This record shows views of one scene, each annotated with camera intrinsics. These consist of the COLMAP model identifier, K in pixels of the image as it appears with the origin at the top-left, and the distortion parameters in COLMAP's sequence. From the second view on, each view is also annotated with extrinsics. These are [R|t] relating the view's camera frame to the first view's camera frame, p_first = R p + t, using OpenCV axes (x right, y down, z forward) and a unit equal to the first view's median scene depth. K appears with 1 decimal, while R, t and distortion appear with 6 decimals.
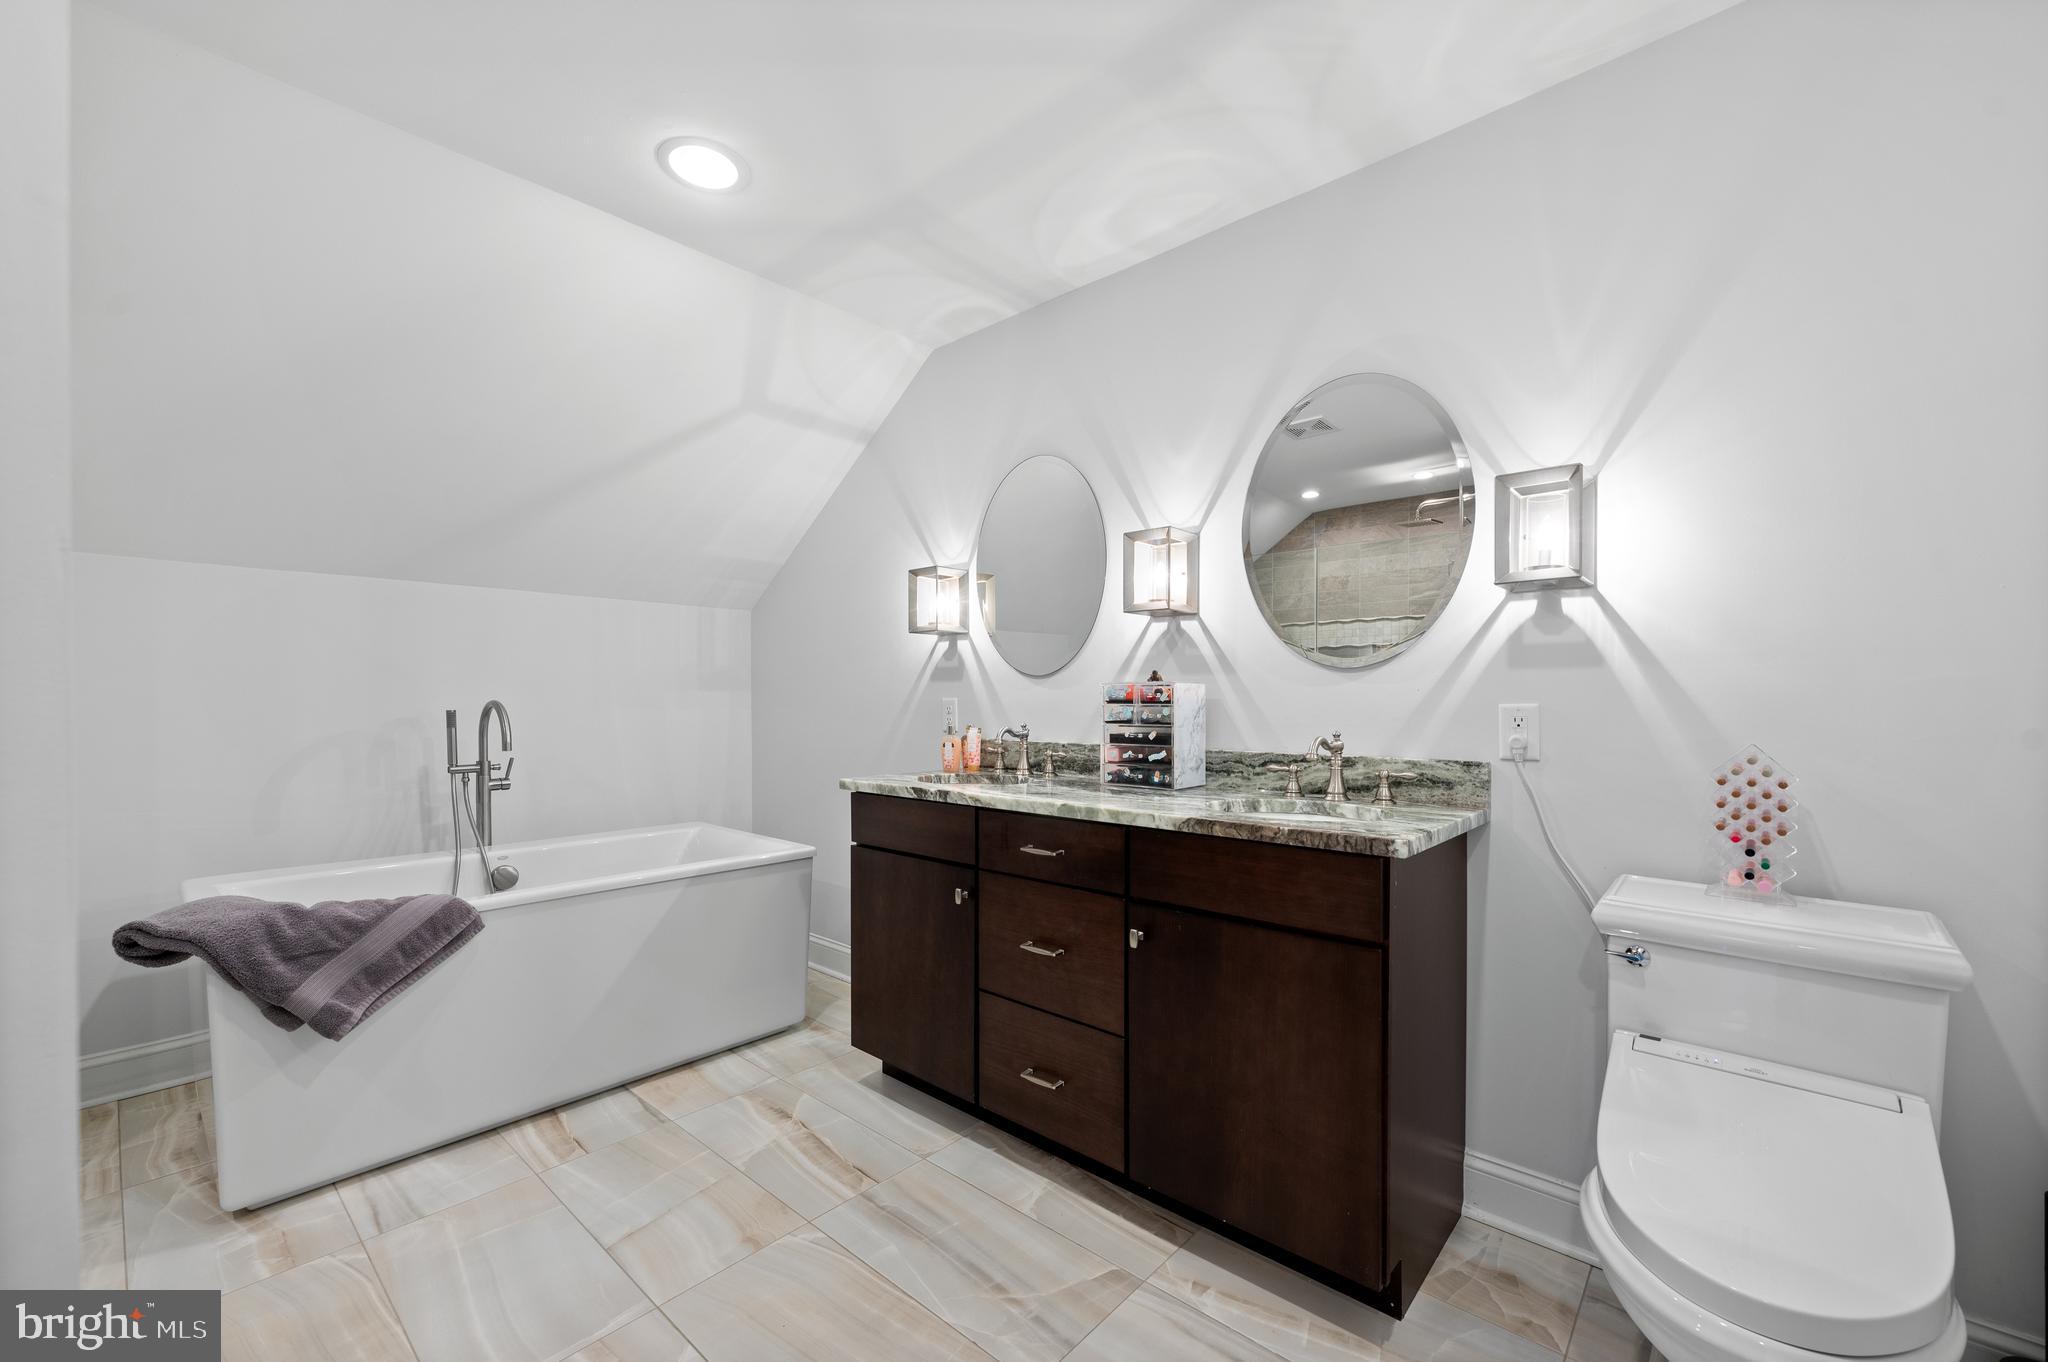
lens RADIAL K [[830.1, 0, 1024.0], [0, 830.1, 681.0], [0, 0, 1]] dist [0.000121, 0.000023]
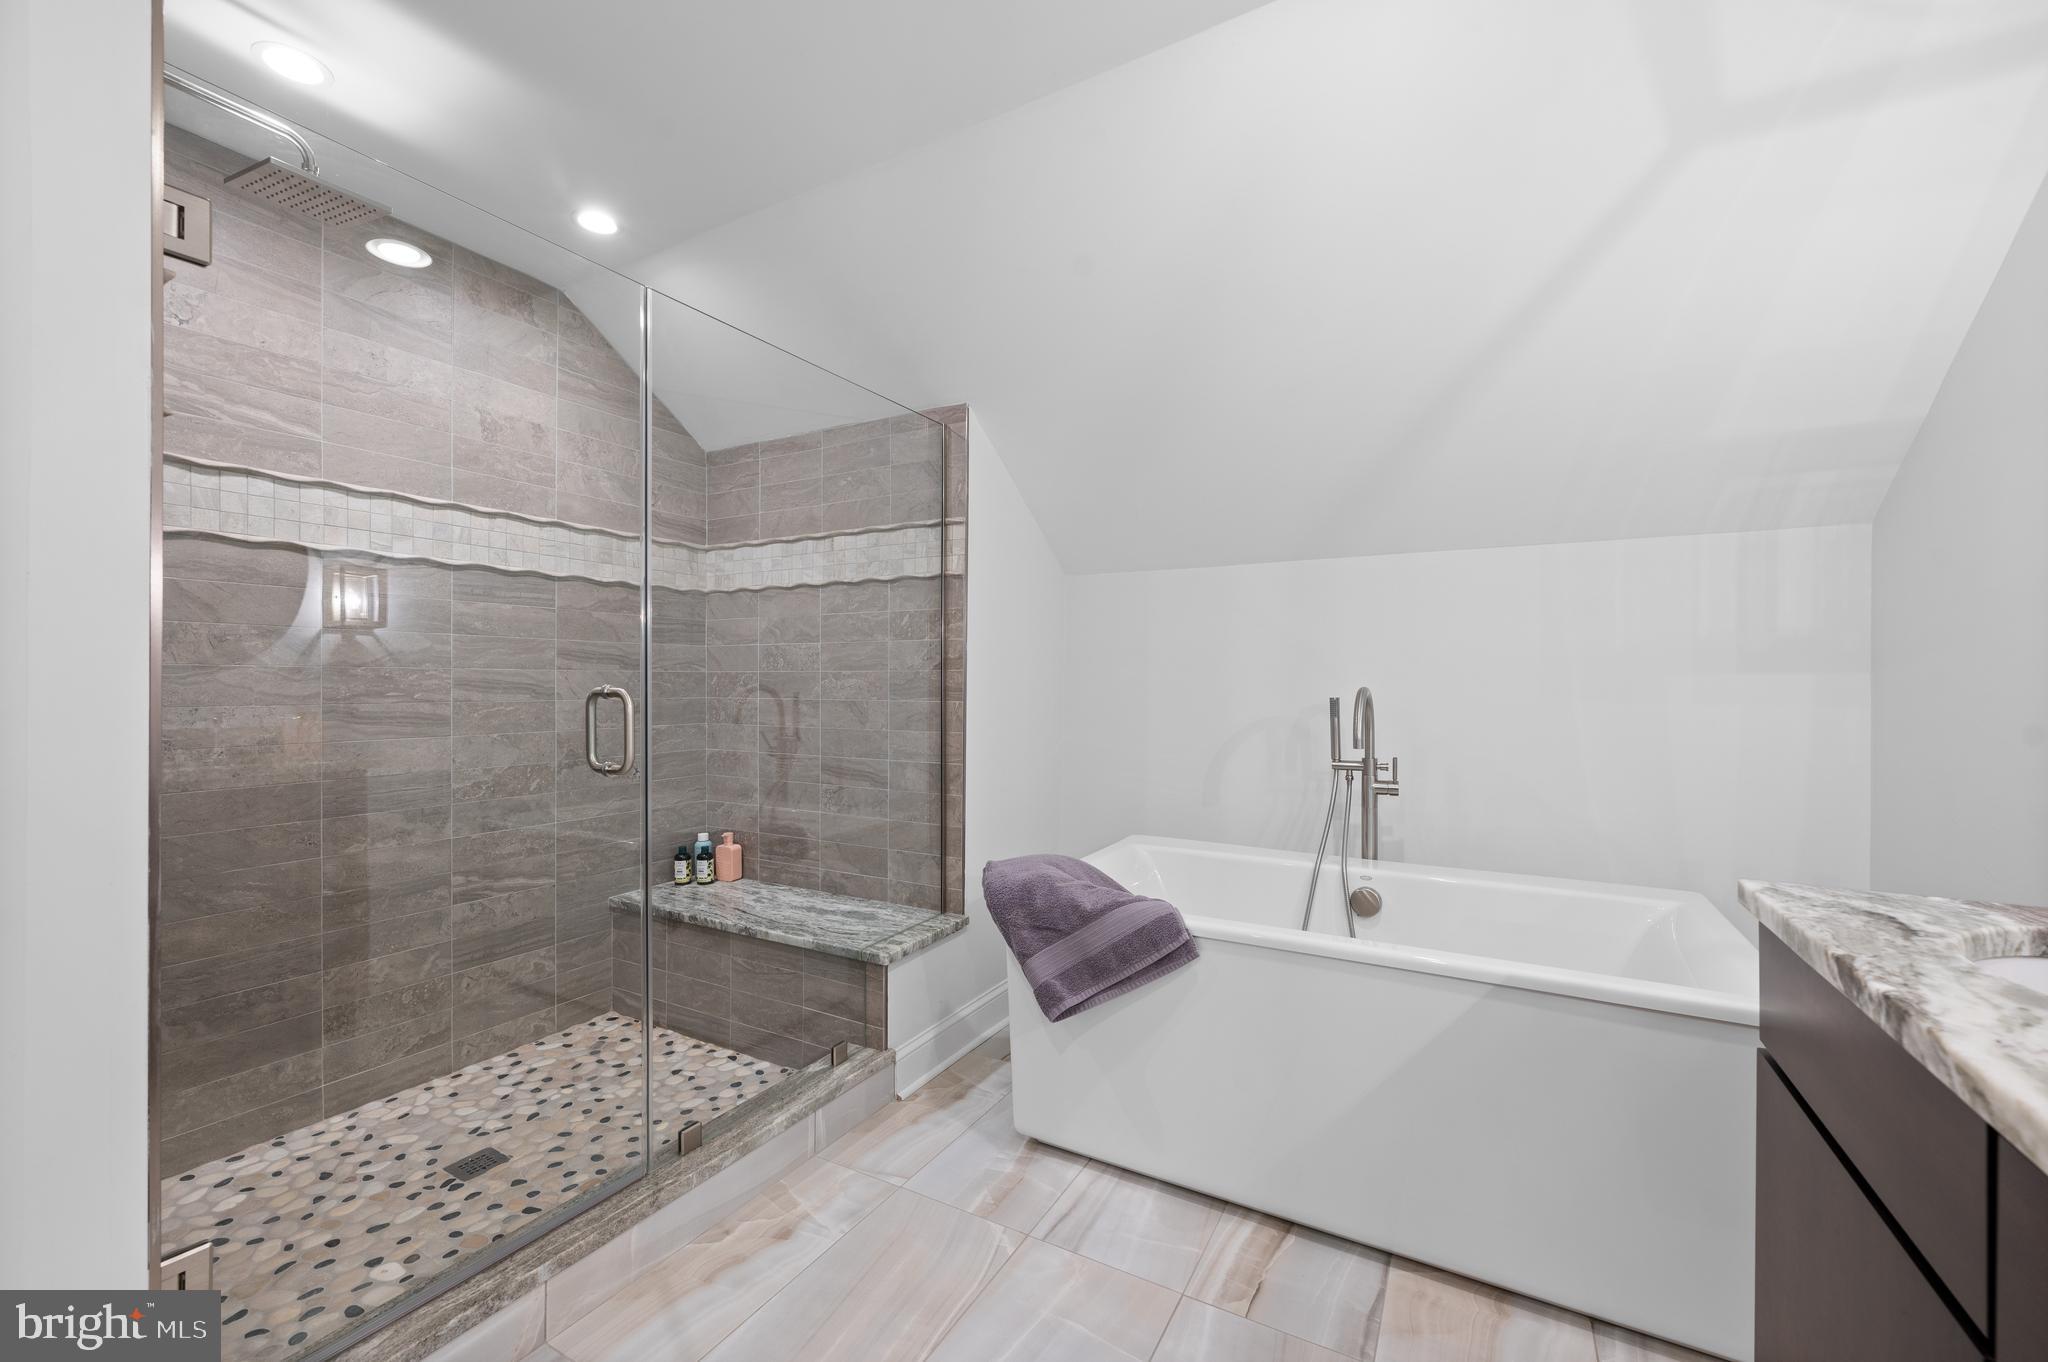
lens RADIAL K [[814.7, 0, 1024.0], [0, 814.7, 681.0], [0, 0, 1]] dist [-0.000229, 0.000032]
pose [[0.218342, -0.001074, -0.975872, 0.105557], [0.018558, 0.999823, 0.003052, 0.009714], [0.975696, -0.018776, 0.218323, 0.573878]]
